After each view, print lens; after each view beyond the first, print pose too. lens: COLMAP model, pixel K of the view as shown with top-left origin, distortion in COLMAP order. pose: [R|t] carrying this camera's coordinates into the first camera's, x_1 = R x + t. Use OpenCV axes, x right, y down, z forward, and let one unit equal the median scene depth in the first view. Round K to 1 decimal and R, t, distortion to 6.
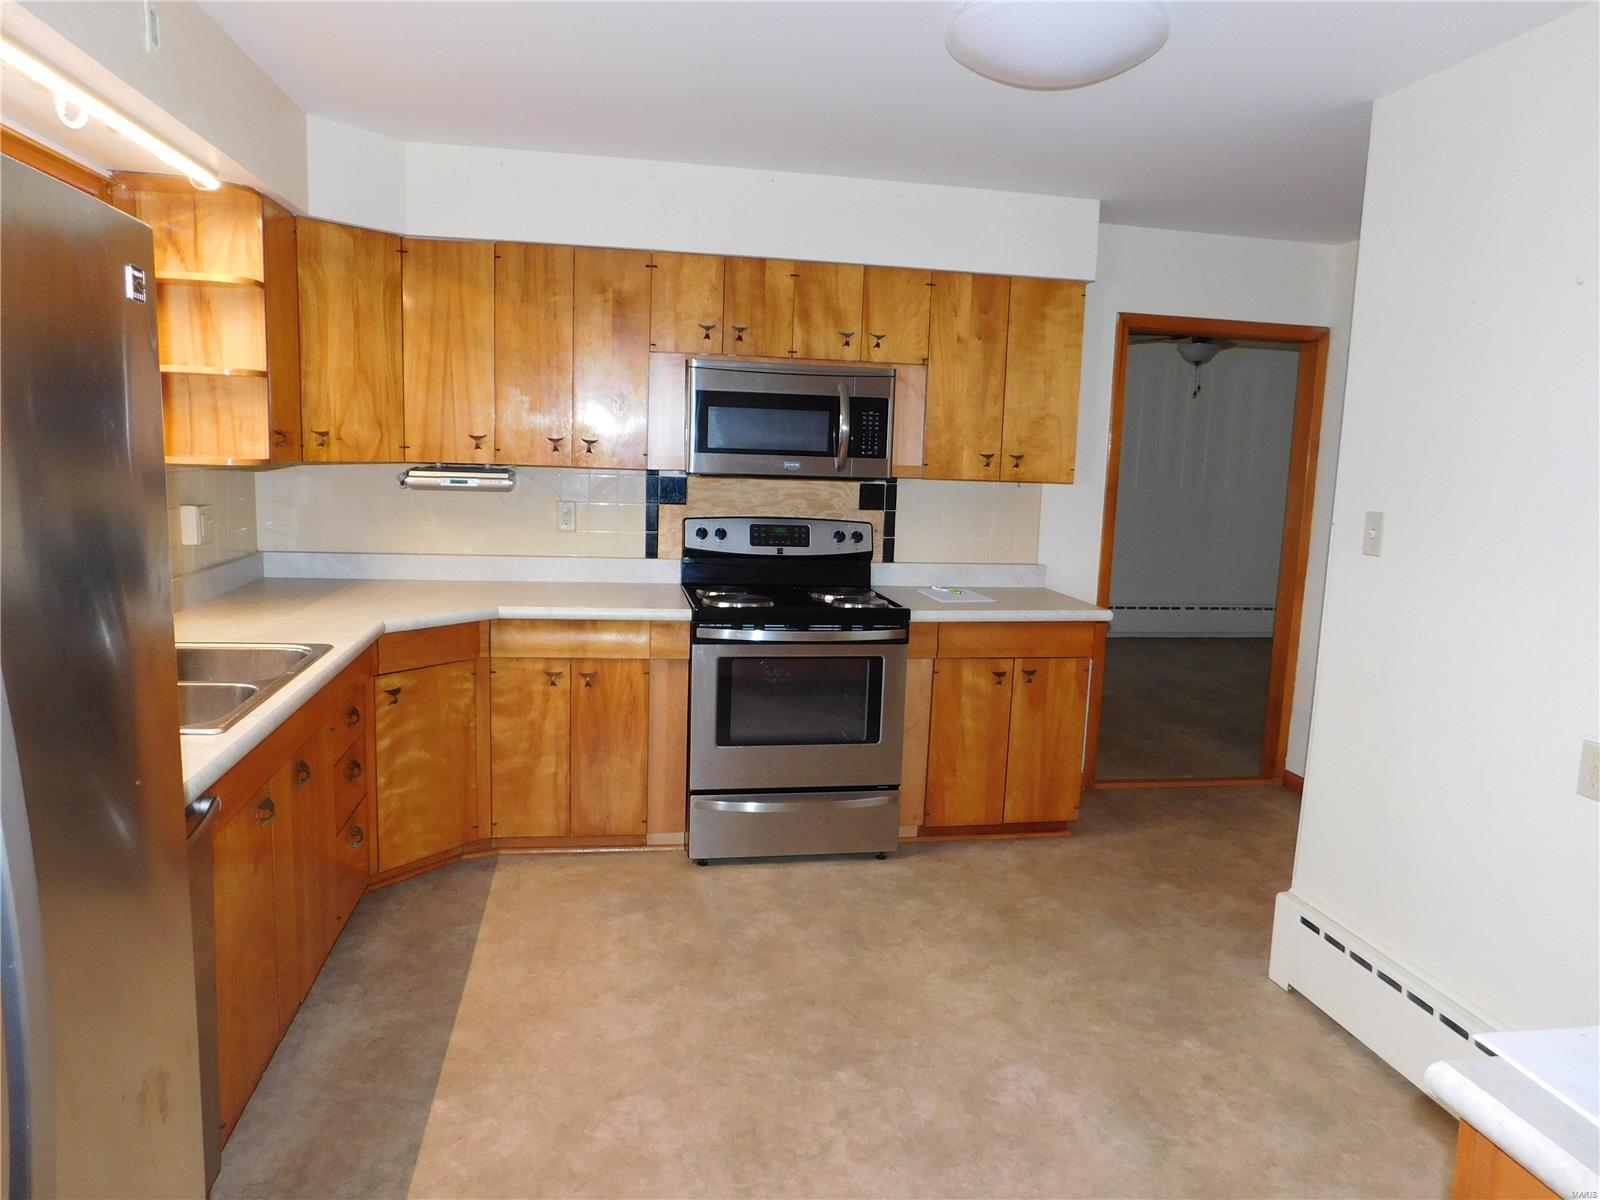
lens RADIAL K [[1057.7, 0, 804.0], [0, 1057.7, 596.8], [0, 0, 1]] dist [-0.076722, 0.065687]
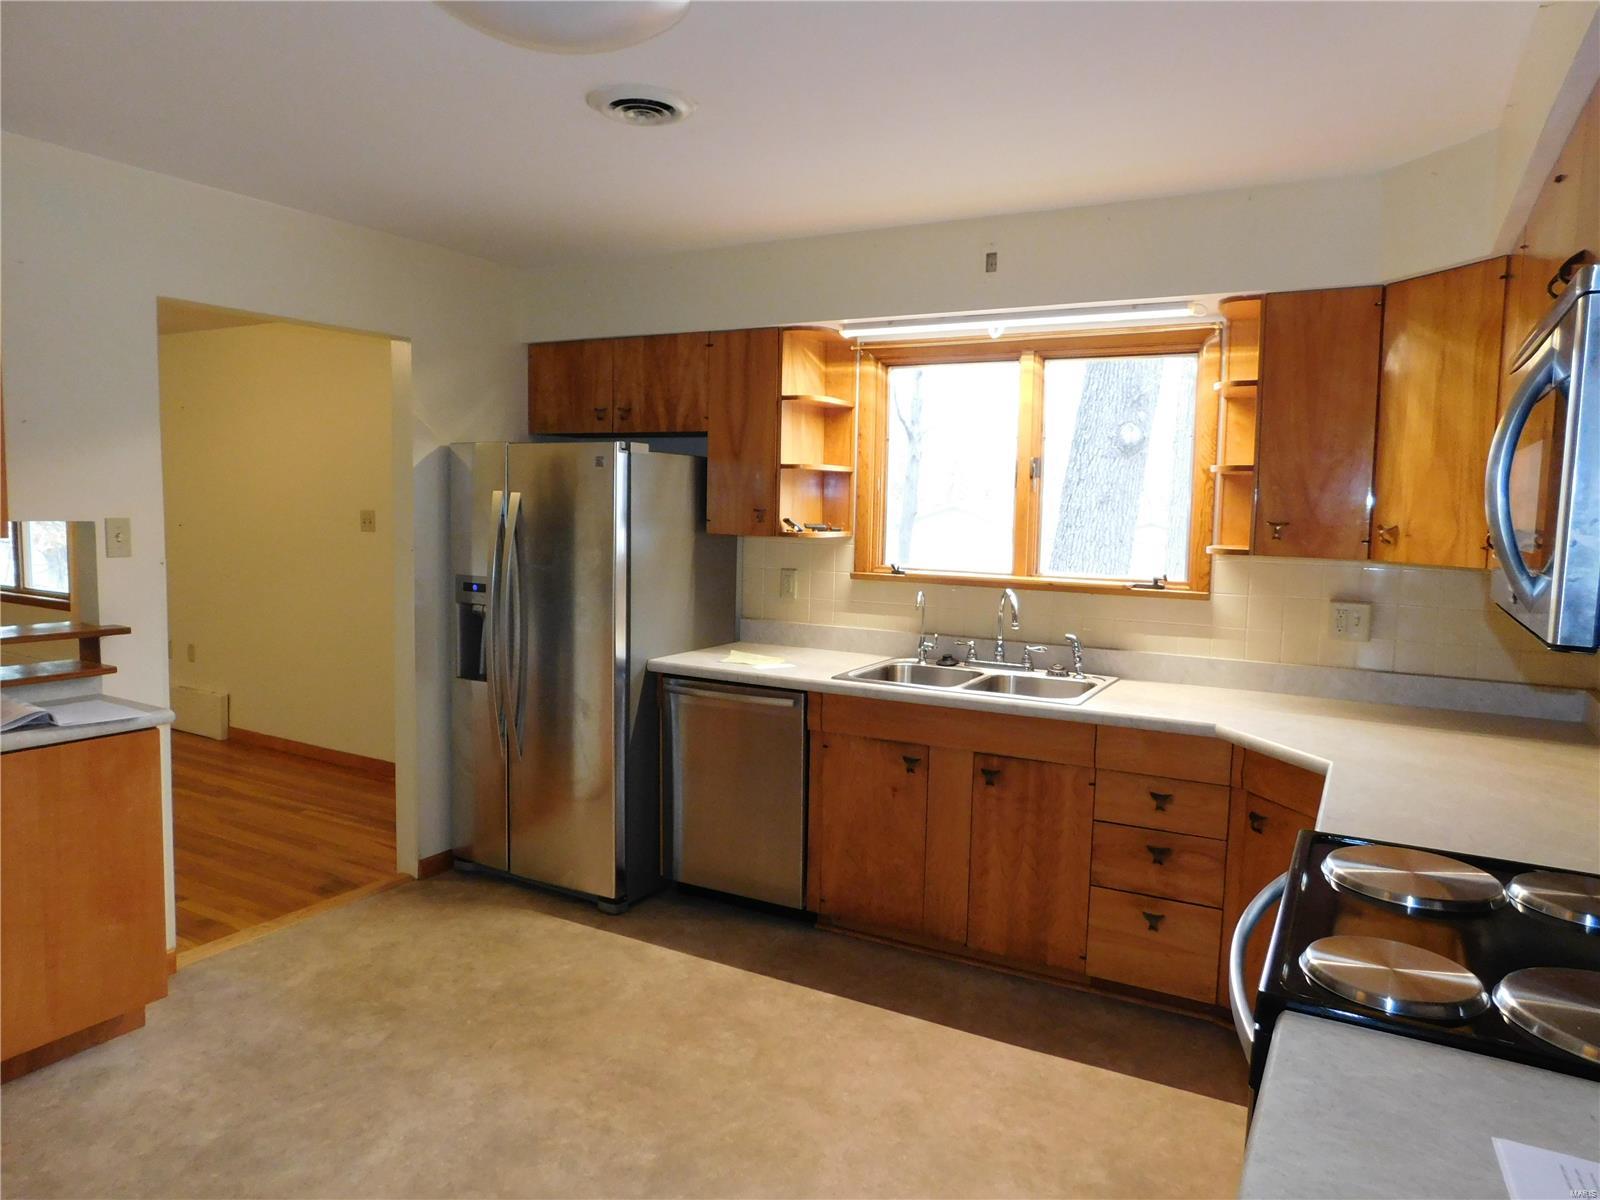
lens RADIAL K [[1057.7, 0, 804.0], [0, 1057.7, 596.8], [0, 0, 1]] dist [-0.076722, 0.065687]
pose [[-0.633485, 0.016780, -0.773573, 0.658061], [-0.155266, 0.976672, 0.148335, -0.202993], [0.758016, 0.214078, -0.616102, 1.542584]]
